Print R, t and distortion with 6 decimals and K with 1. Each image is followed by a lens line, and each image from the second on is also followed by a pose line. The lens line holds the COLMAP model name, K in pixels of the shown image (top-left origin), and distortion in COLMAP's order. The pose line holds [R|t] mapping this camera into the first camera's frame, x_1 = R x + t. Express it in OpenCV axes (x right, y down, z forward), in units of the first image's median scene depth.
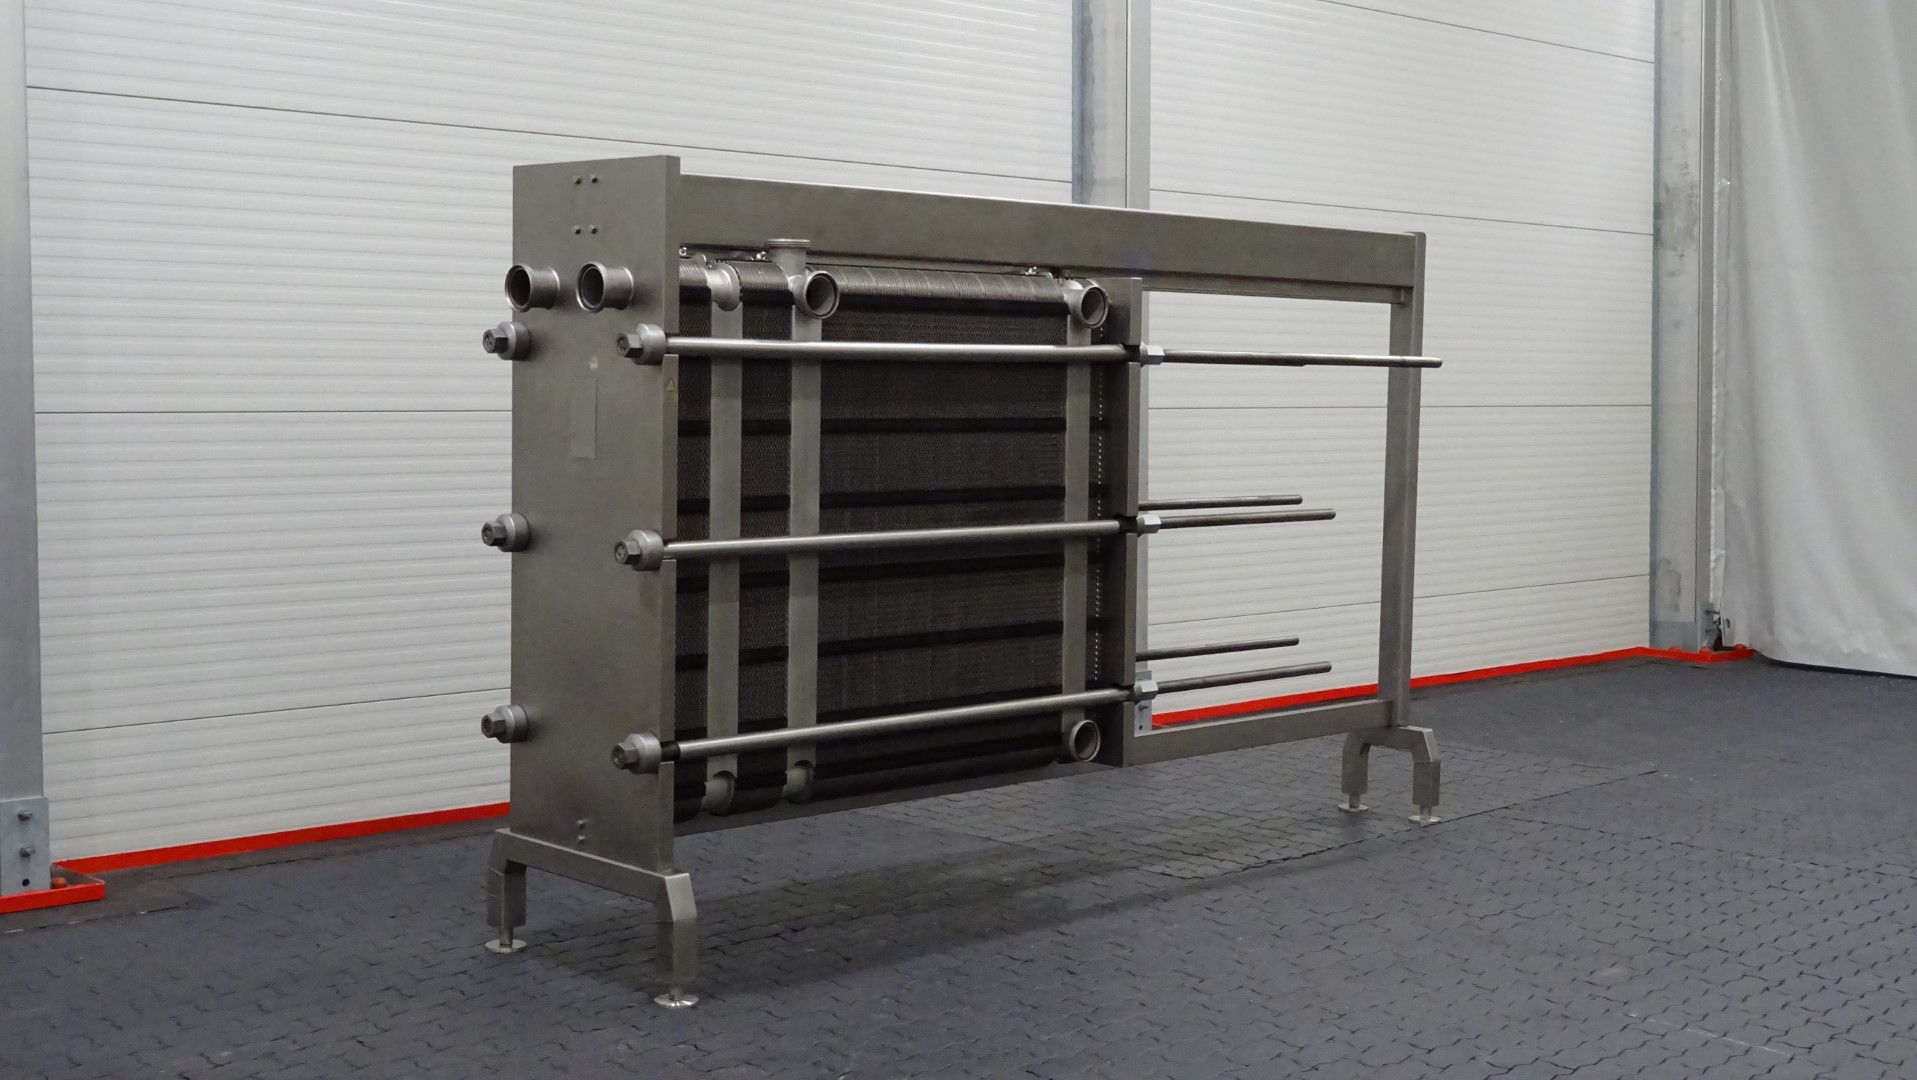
lens RADIAL K [[2573.8, 0, 958.5], [0, 2573.8, 540.0], [0, 0, 1]] dist [0.002132, -0.000352]
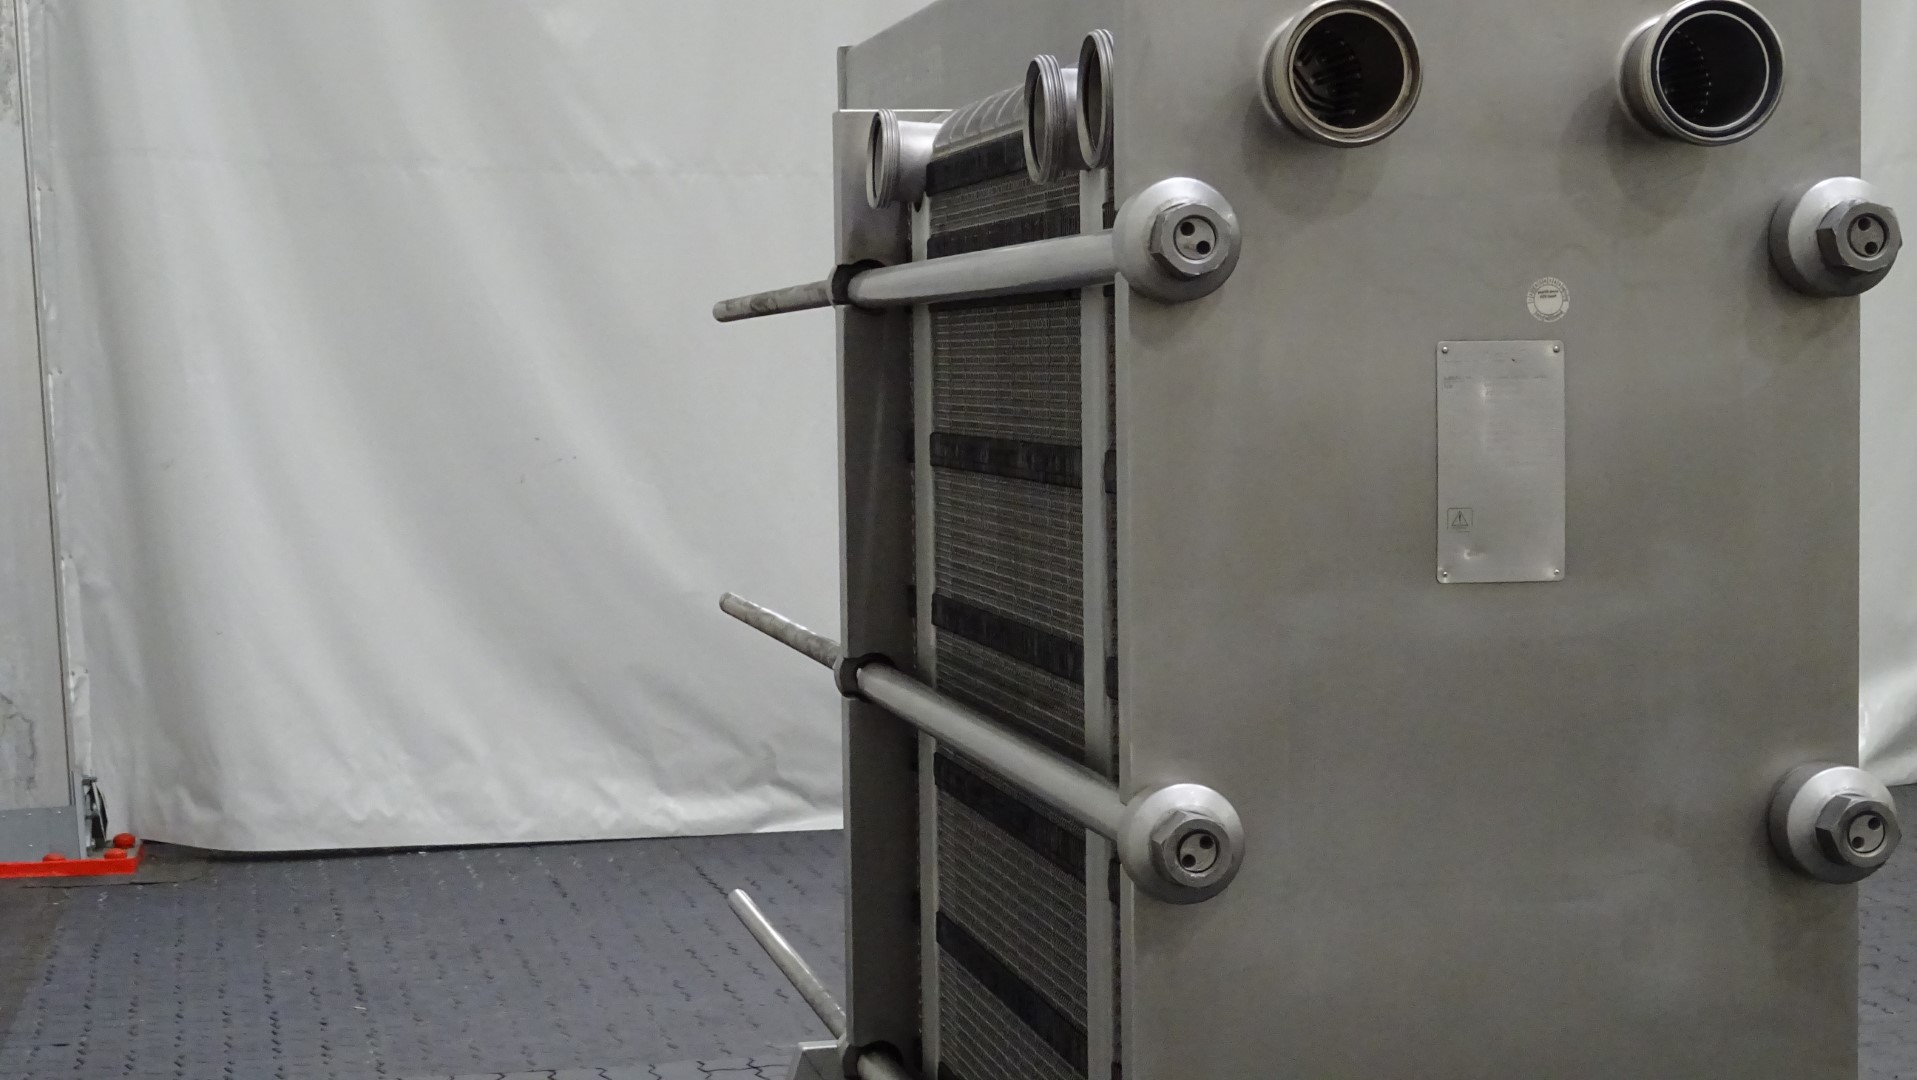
lens RADIAL K [[3994.4, 0, 958.5], [0, 3994.4, 540.0], [0, 0, 1]] dist [-0.000992, -0.066796]
pose [[0.595063, -0.071346, 0.800506, -0.535487], [0.089827, 0.995715, 0.021971, -0.049344], [-0.798643, 0.058833, 0.598922, 0.665494]]
